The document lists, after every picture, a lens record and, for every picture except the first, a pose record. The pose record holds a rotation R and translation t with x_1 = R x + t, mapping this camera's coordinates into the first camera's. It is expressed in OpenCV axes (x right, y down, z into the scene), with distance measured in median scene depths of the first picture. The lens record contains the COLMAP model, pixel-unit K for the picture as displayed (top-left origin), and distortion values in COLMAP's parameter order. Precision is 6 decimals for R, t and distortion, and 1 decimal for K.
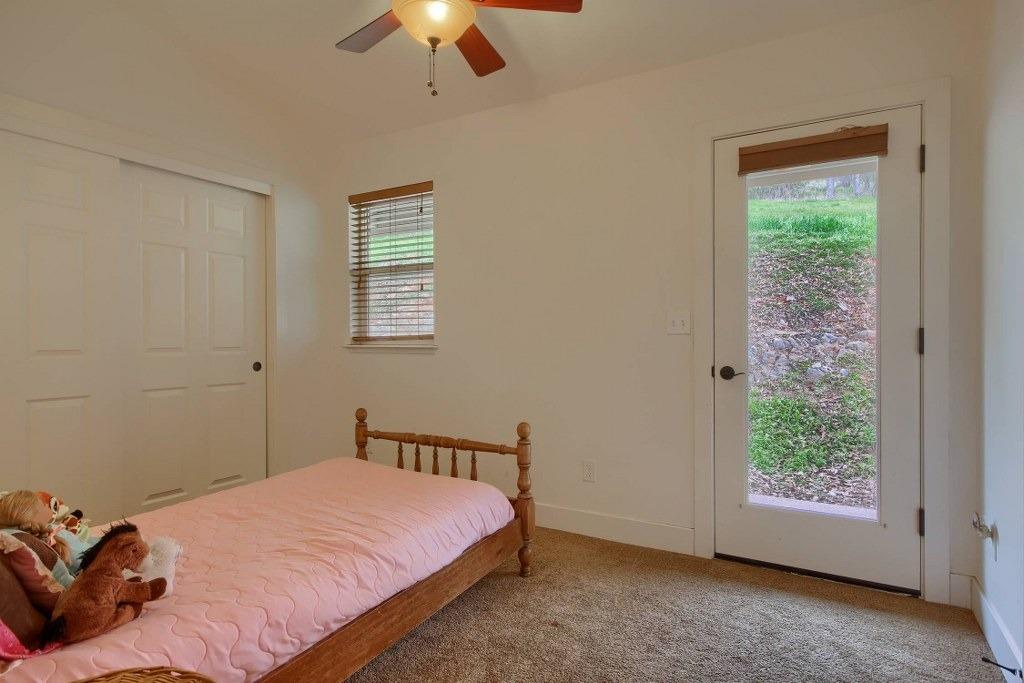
lens RADIAL K [[553.3, 0, 527.6], [0, 553.3, 320.3], [0, 0, 1]] dist [0.003820, 0.000765]
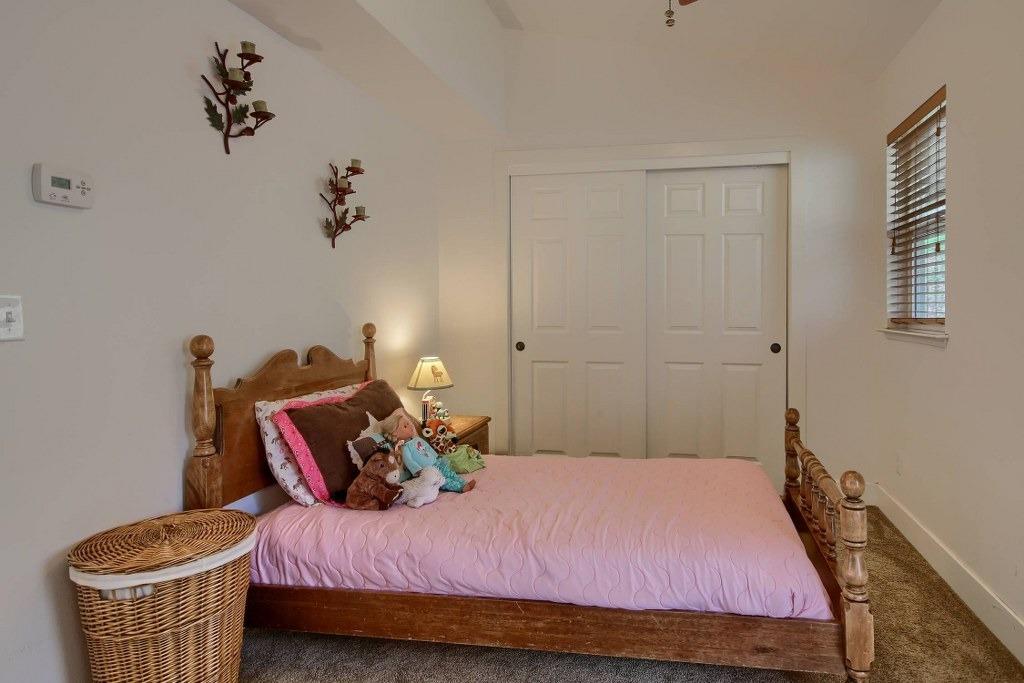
lens RADIAL K [[549.3, 0, 512.4], [0, 549.3, 310.9], [0, 0, 1]] dist [-0.001219, 0.000125]
pose [[0.316056, 0.001066, -0.948740, 0.286488], [0.029108, 0.999518, 0.010819, -0.004571], [0.948294, -0.031035, 0.315873, 0.304987]]
